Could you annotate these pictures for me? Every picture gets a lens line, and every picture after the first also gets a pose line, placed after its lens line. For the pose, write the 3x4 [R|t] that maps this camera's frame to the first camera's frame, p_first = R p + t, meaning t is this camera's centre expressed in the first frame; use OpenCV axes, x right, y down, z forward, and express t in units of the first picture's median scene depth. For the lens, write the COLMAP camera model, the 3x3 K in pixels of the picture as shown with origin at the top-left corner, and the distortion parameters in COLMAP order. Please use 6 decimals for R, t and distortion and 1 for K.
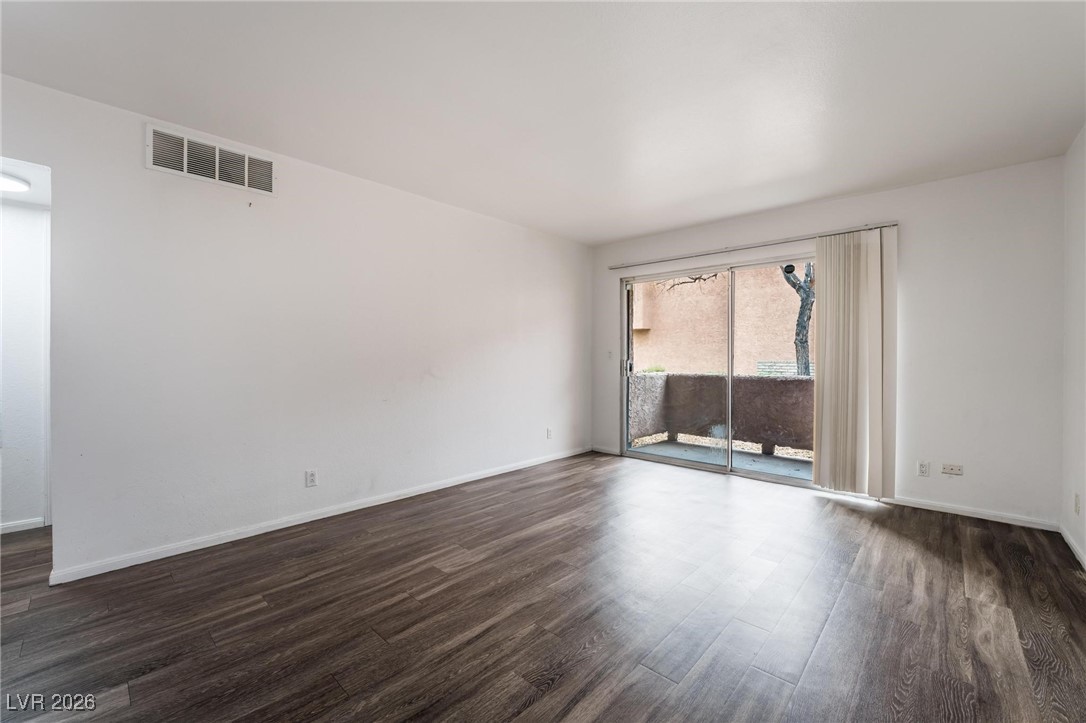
lens RADIAL K [[440.5, 0, 540.2], [0, 440.5, 357.6], [0, 0, 1]] dist [-0.022773, -0.000007]
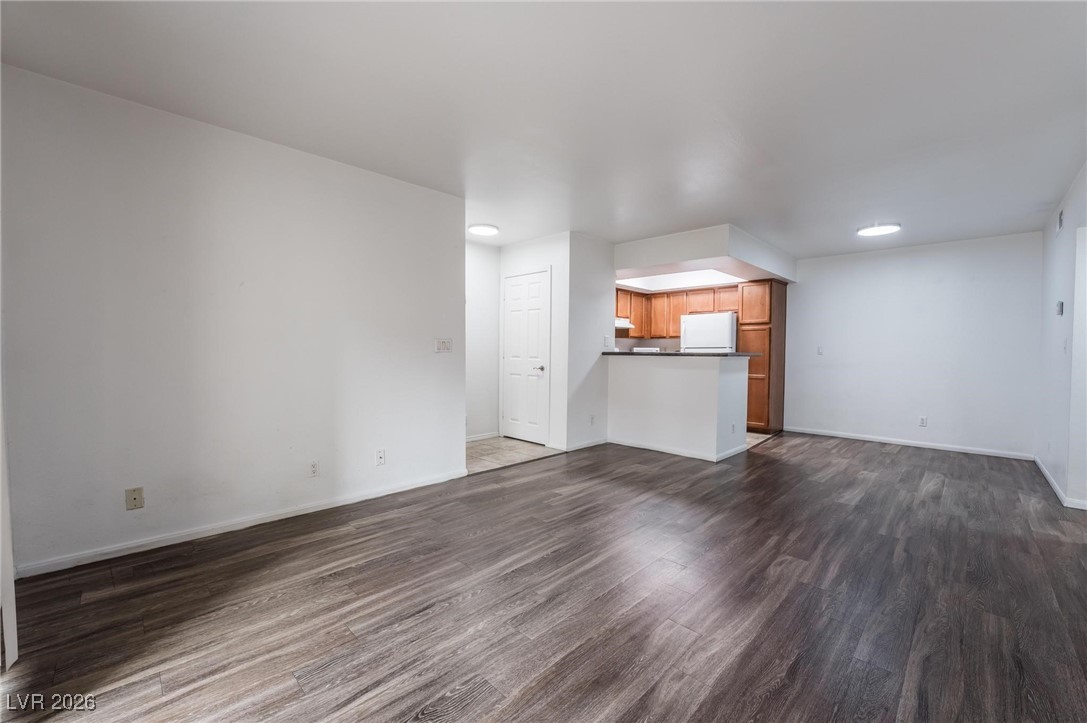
lens RADIAL K [[441.1, 0, 541.5], [0, 441.1, 361.6], [0, 0, 1]] dist [-0.025898, 0.001563]
pose [[-0.999478, -0.010970, 0.030373, 0.310405], [-0.010239, 0.999657, 0.024111, 0.004009], [-0.030627, 0.023788, -0.999248, 1.843151]]
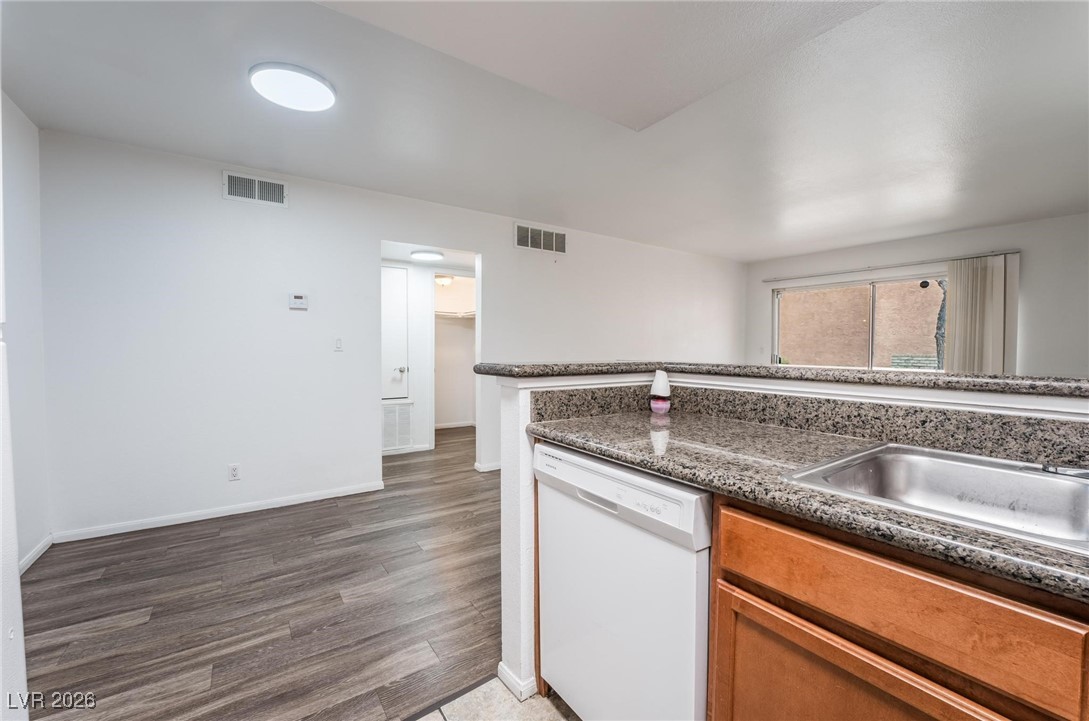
lens RADIAL K [[441.9, 0, 542.4], [0, 441.9, 358.1], [0, 0, 1]] dist [-0.025898, 0.001563]
pose [[0.976966, 0.007237, -0.213271, -0.375433], [-0.002730, 0.999767, 0.021421, -0.018005], [0.213376, -0.020346, 0.976758, -0.720499]]
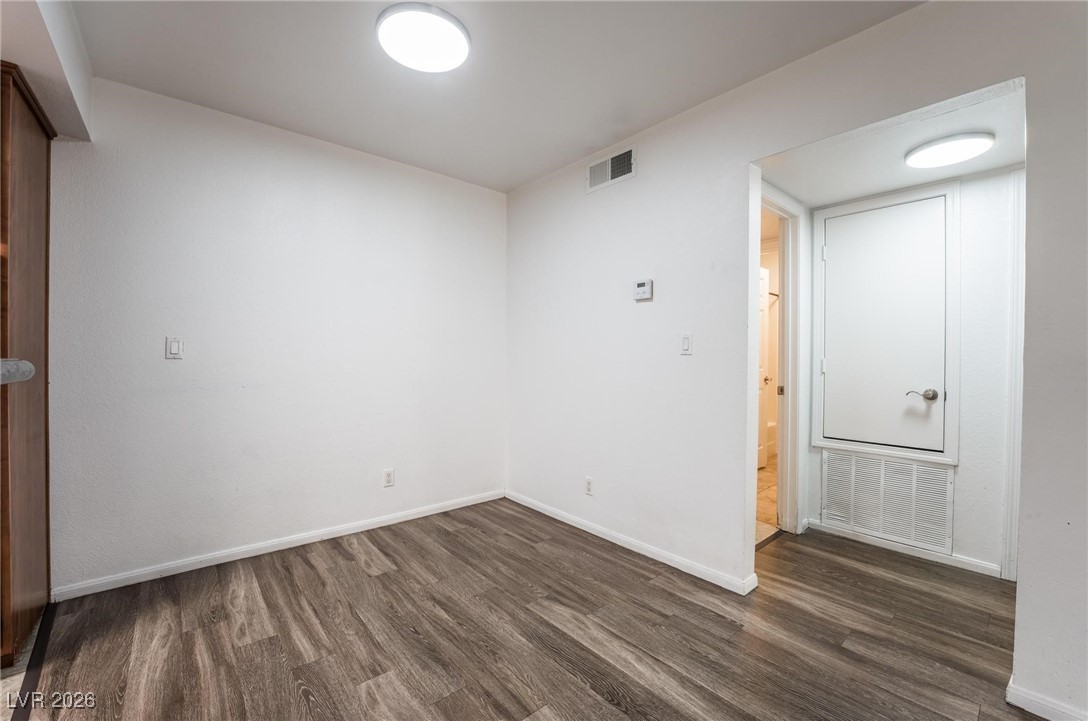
lens RADIAL K [[441.5, 0, 547.0], [0, 441.5, 361.0], [0, 0, 1]] dist [-0.025898, 0.001563]
pose [[-0.106035, 0.009011, -0.994322, -0.339218], [-0.007316, 0.999925, 0.009842, -0.002981], [0.994336, 0.008318, -0.105961, 0.277982]]
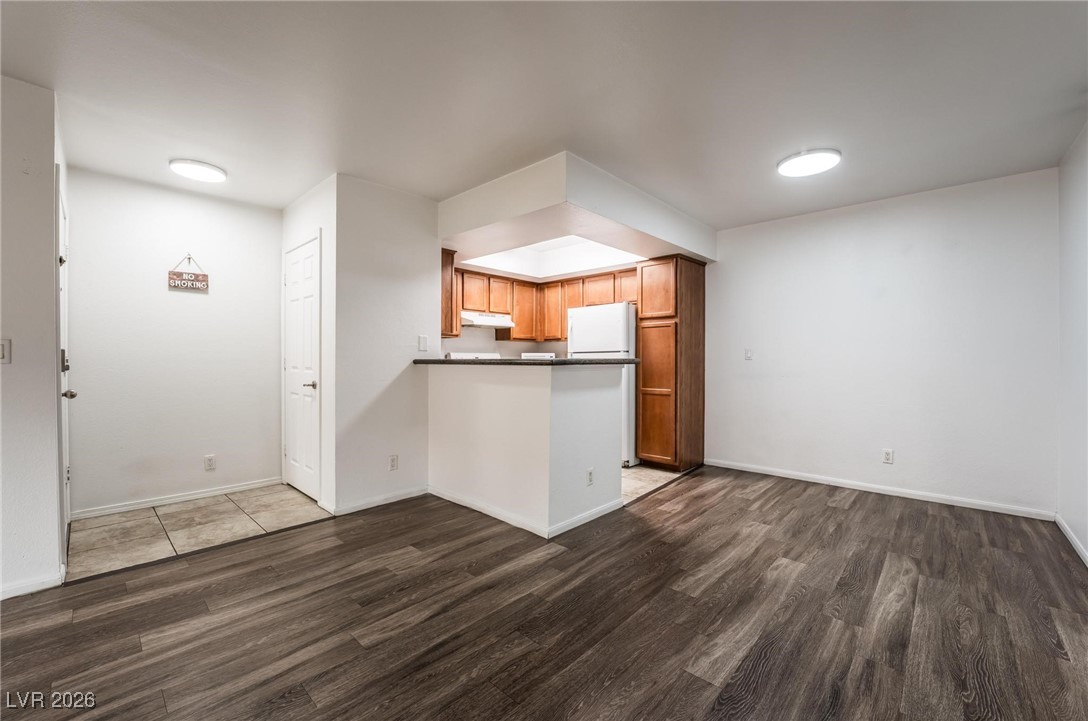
lens RADIAL K [[441.5, 0, 541.2], [0, 441.5, 362.1], [0, 0, 1]] dist [-0.025898, 0.001563]
pose [[-0.999997, -0.000518, 0.002559, -0.320342], [-0.000495, 0.999961, 0.008857, 0.001100], [-0.002563, 0.008856, -0.999958, 1.148215]]
